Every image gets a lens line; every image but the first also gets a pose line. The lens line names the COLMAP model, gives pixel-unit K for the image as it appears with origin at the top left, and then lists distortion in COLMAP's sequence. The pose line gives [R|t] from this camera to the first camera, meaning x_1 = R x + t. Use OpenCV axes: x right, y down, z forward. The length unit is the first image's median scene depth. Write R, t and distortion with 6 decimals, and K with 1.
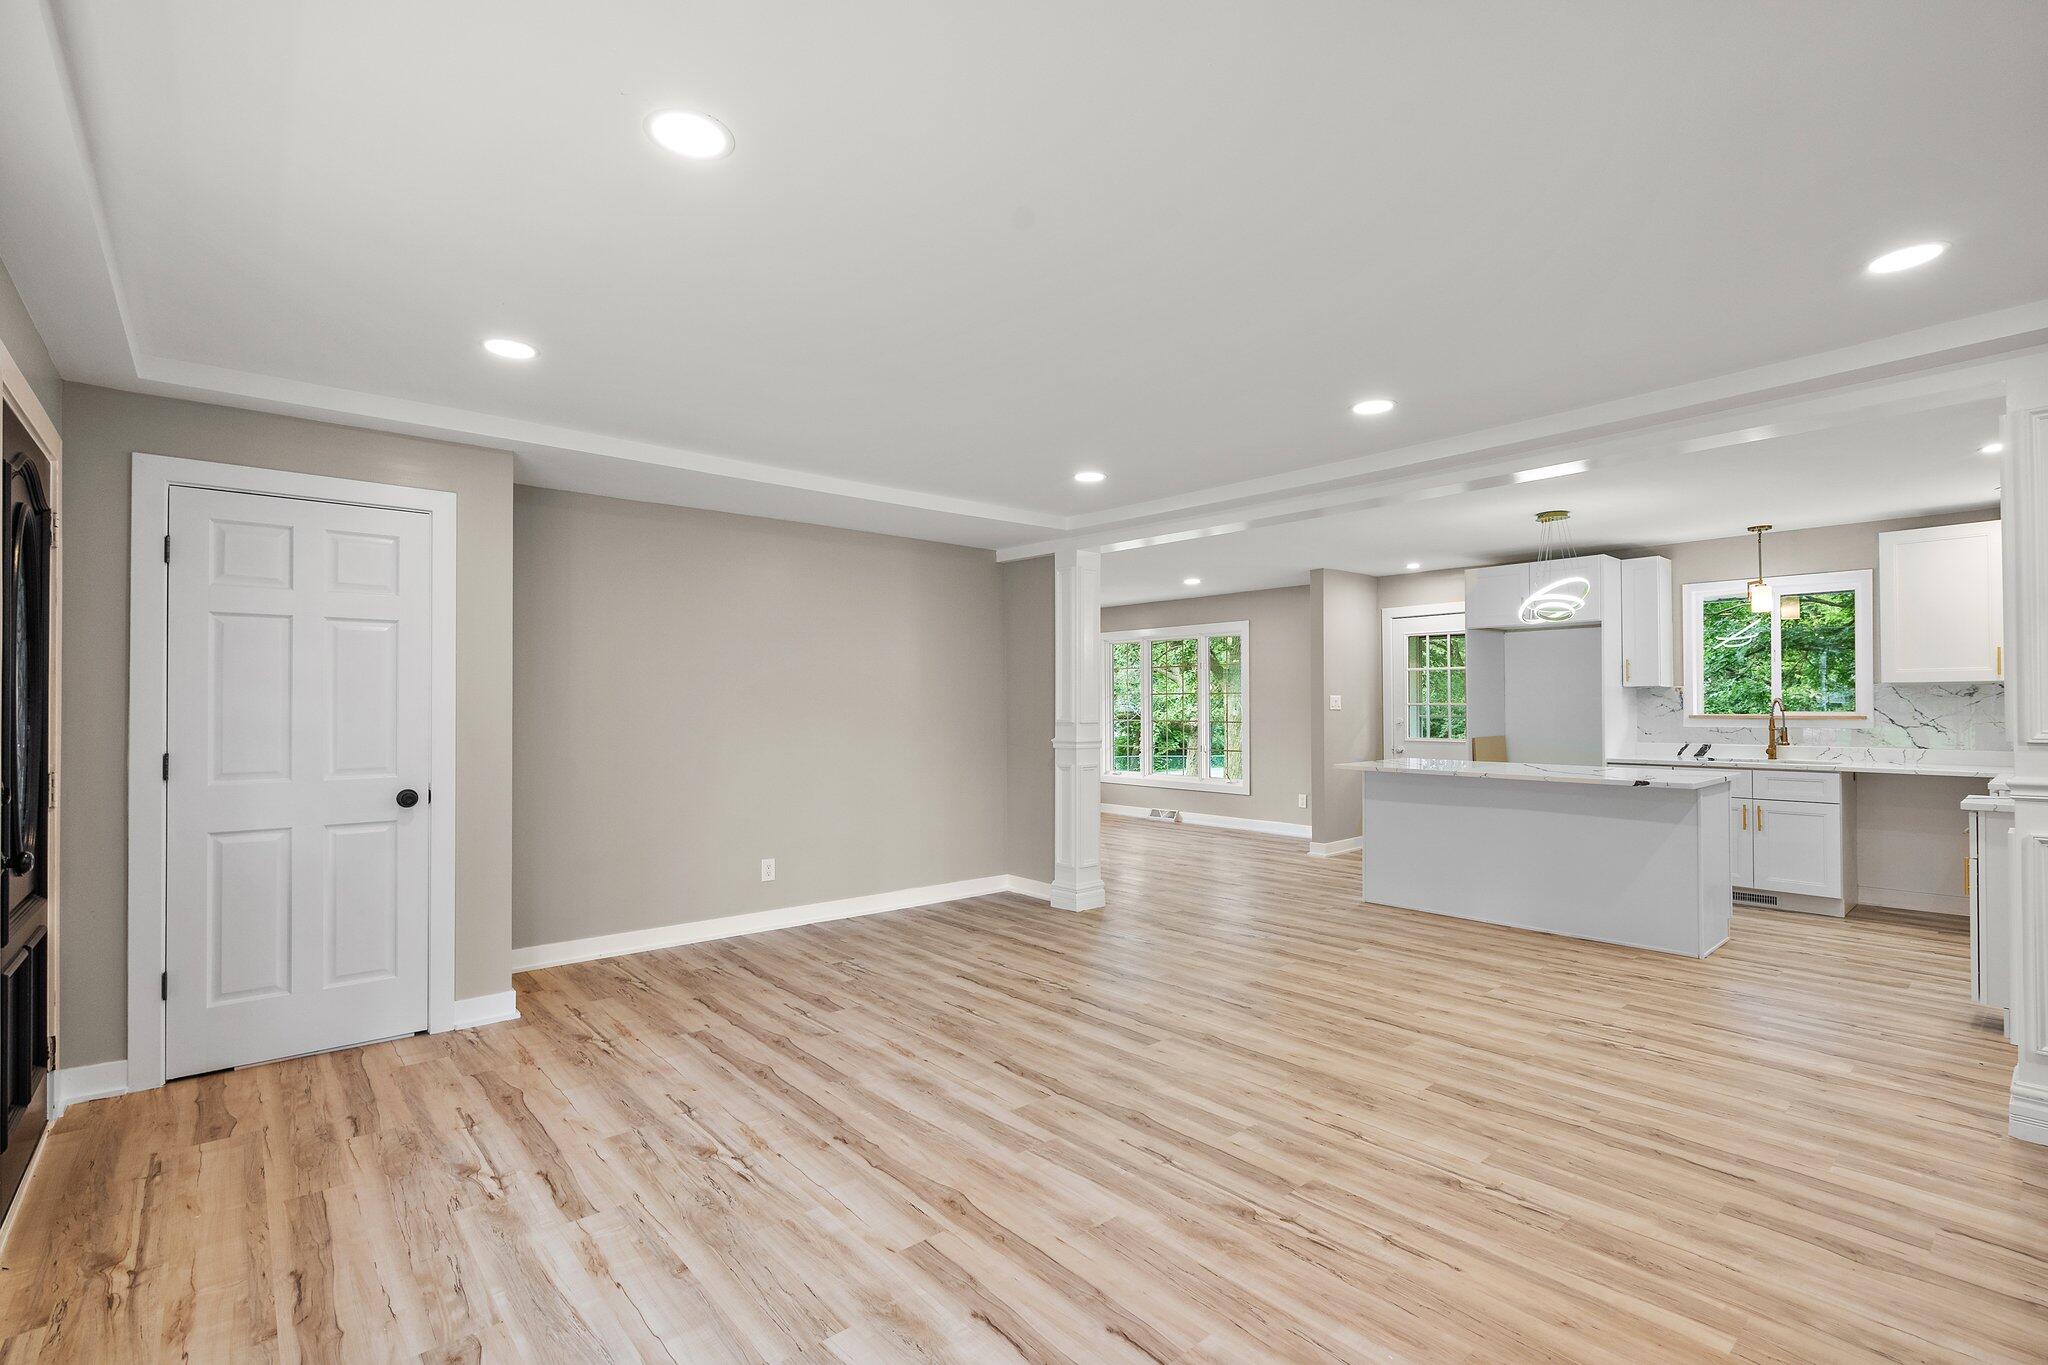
lens RADIAL K [[926.3, 0, 1022.4], [0, 926.3, 694.7], [0, 0, 1]] dist [-0.005736, 0.001291]
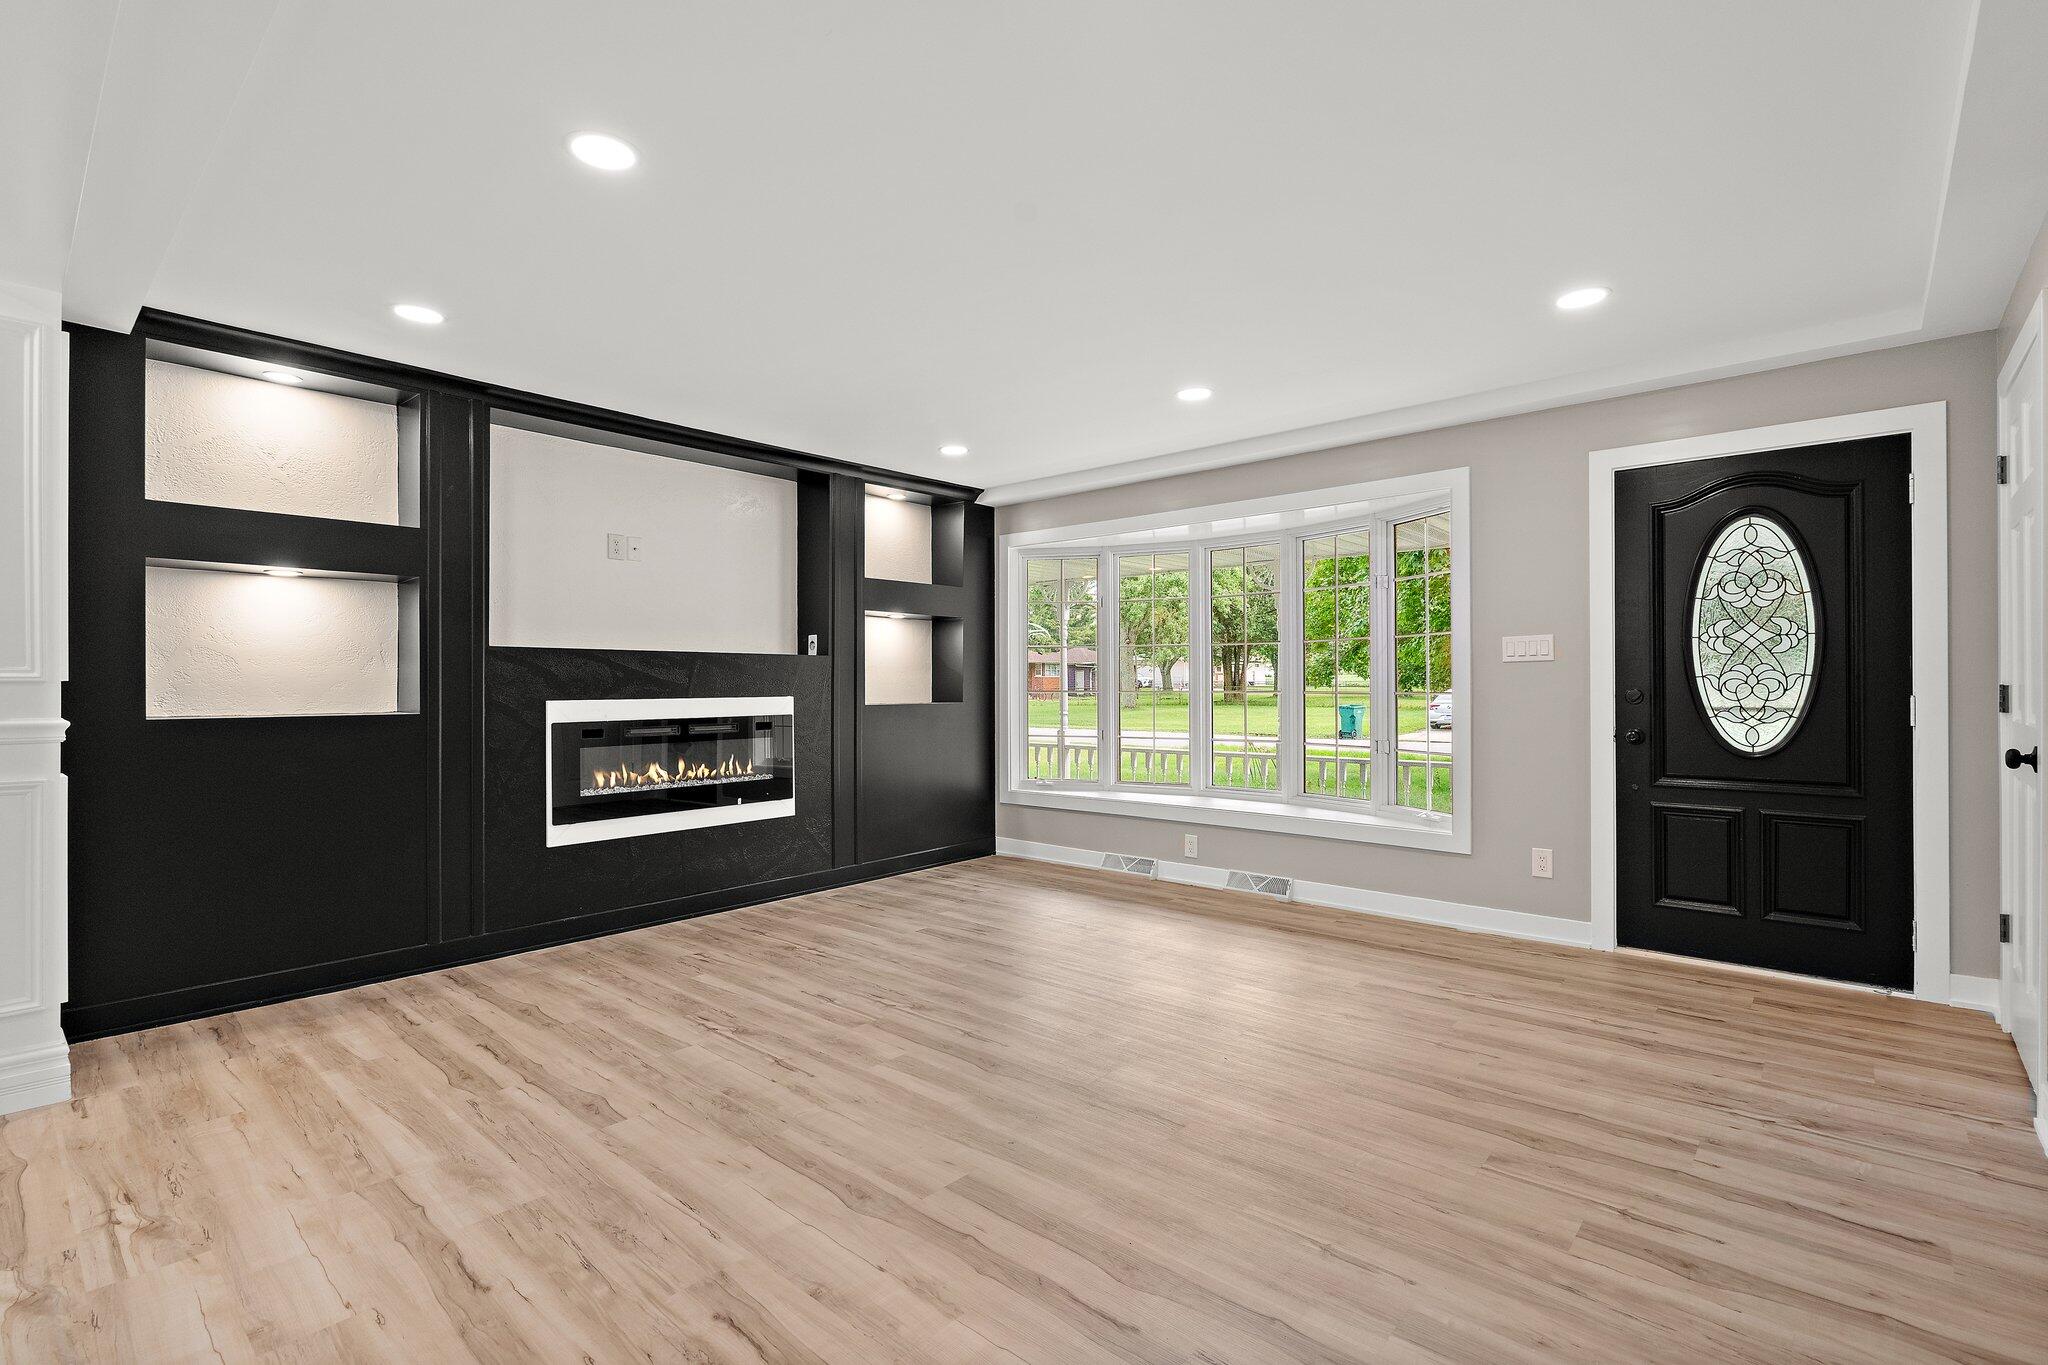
lens RADIAL K [[926.3, 0, 1030.6], [0, 926.3, 683.2], [0, 0, 1]] dist [-0.005736, 0.001291]
pose [[-0.989956, 0.007327, -0.141184, 0.179969], [0.009349, 0.999863, -0.013664, 0.059718], [0.141064, -0.014846, -0.989889, 1.632573]]
